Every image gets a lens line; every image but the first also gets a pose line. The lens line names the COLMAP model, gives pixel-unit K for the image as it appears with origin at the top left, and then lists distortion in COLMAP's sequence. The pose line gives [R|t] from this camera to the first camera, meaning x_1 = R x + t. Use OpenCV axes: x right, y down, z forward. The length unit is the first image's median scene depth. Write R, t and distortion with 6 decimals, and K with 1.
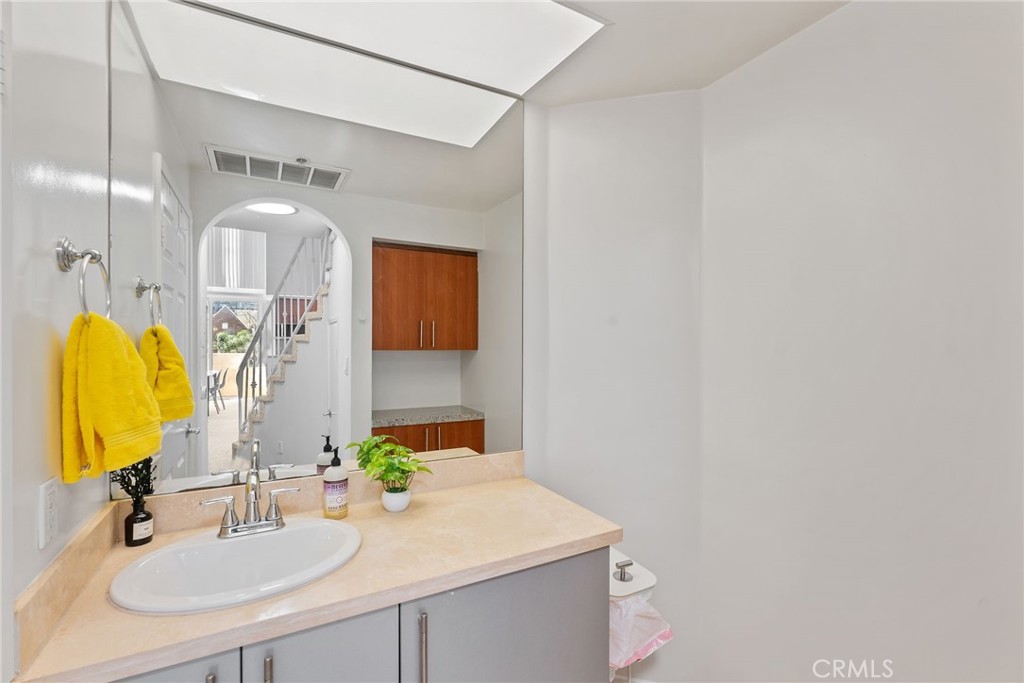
lens RADIAL K [[458.4, 0, 512.0], [0, 458.4, 341.5], [0, 0, 1]] dist [-0.001643, -0.000374]
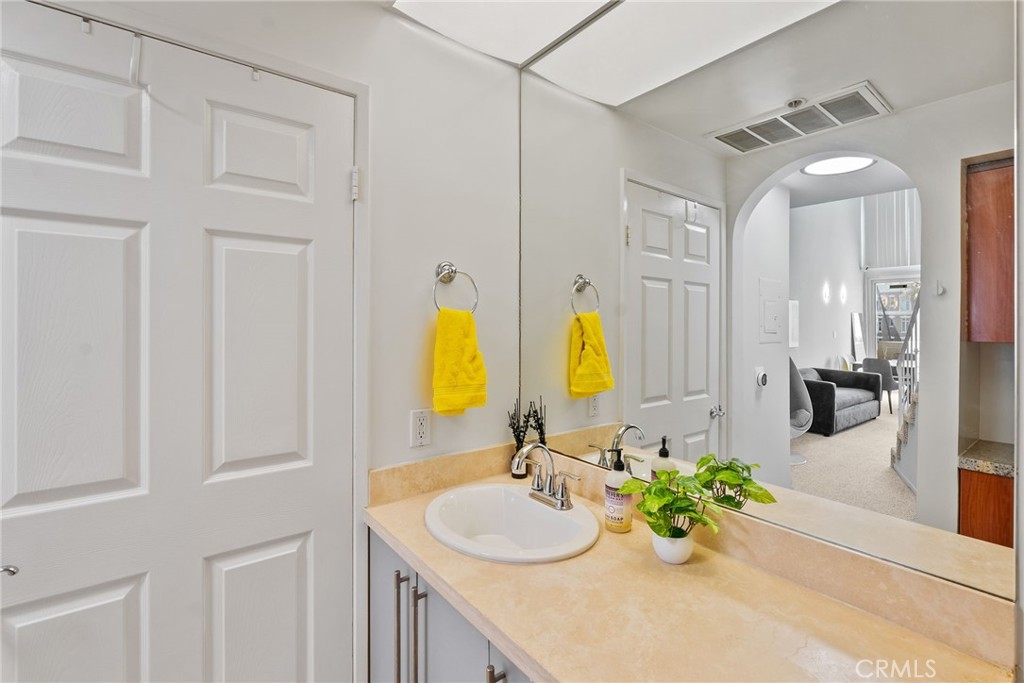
lens RADIAL K [[455.6, 0, 517.0], [0, 455.6, 326.9], [0, 0, 1]] dist [-0.002158, -0.000186]
pose [[0.167395, 0.002724, -0.985886, 0.408449], [-0.002605, 0.999994, 0.002321, -0.001877], [0.985887, 0.002179, 0.167401, 0.620920]]
